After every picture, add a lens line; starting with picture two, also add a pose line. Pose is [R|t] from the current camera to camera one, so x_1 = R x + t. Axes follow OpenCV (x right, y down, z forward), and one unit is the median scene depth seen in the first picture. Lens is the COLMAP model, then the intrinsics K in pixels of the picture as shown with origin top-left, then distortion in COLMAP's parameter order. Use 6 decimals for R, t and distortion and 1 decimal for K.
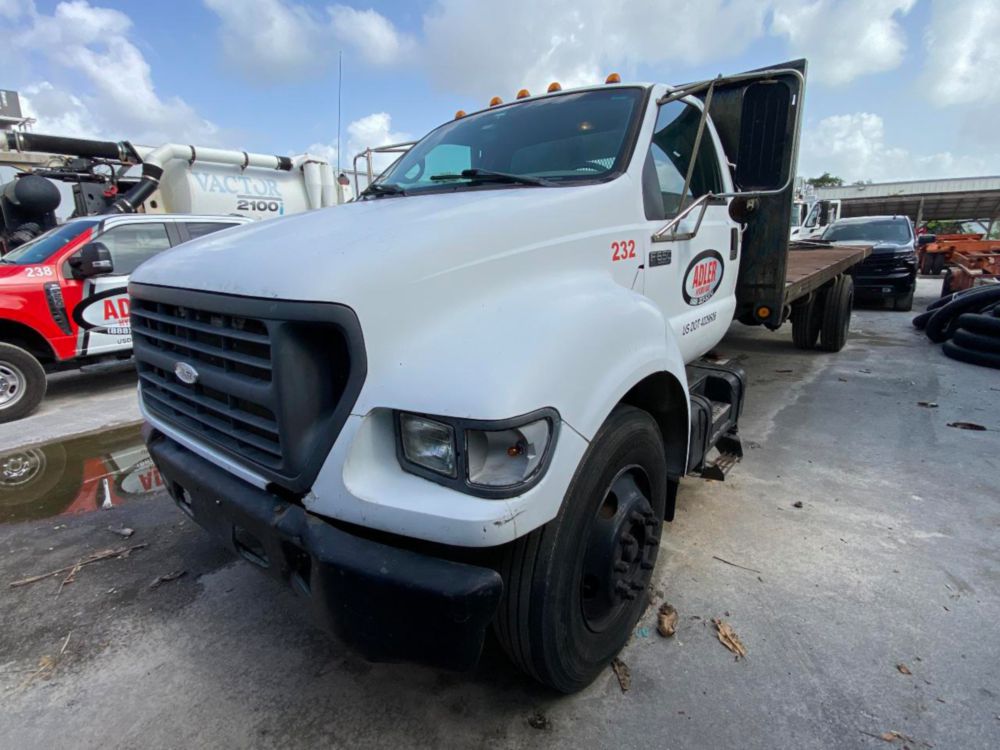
lens RADIAL K [[506.3, 0, 500.0], [0, 506.3, 375.0], [0, 0, 1]] dist [0.019096, -0.020249]
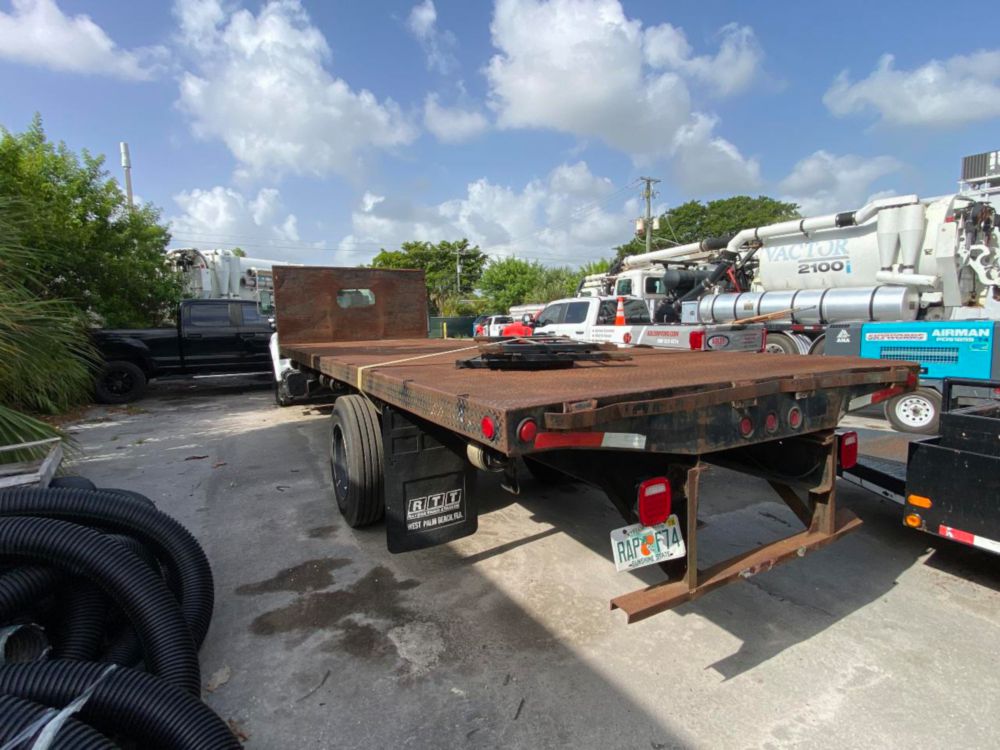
lens RADIAL K [[505.0, 0, 500.0], [0, 505.0, 375.0], [0, 0, 1]] dist [0.038241, -0.035547]
pose [[-0.397885, 0.143329, -0.906170, 2.533946], [-0.194482, 0.952096, 0.235987, -0.879526], [0.896585, 0.270130, -0.350949, 3.025325]]
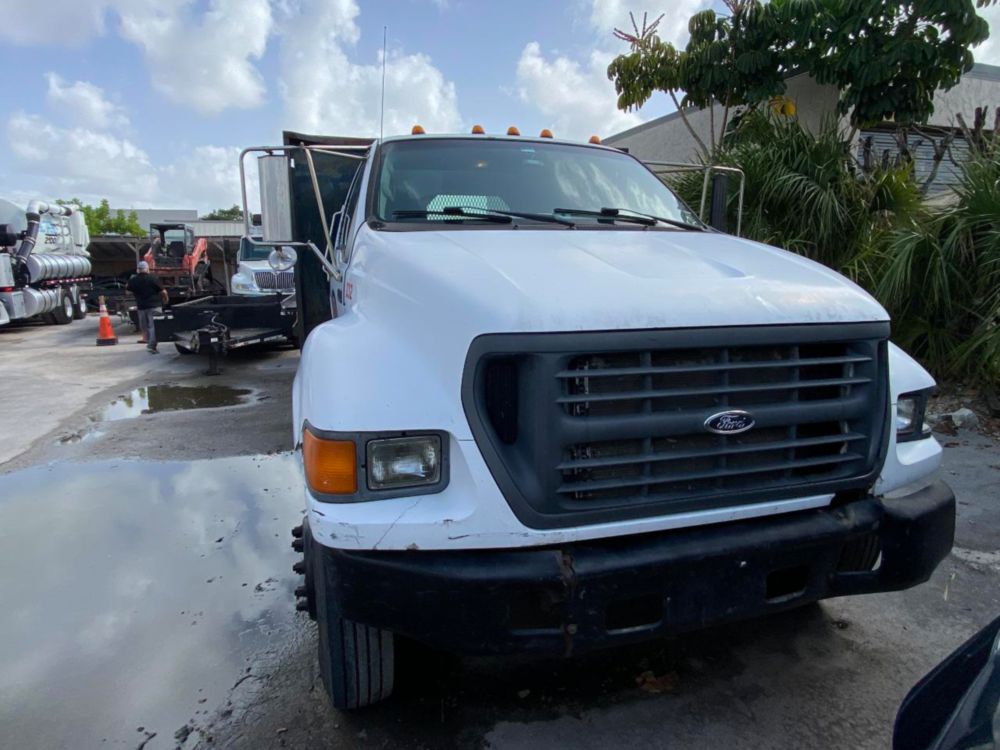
lens RADIAL K [[596.8, 0, 500.0], [0, 596.8, 375.0], [0, 0, 1]] dist [0.051055, -0.064114]
pose [[0.554229, -0.126650, 0.822672, -0.938335], [0.204087, 0.978864, 0.013204, -0.099914], [-0.806956, 0.160579, 0.568363, 0.404251]]
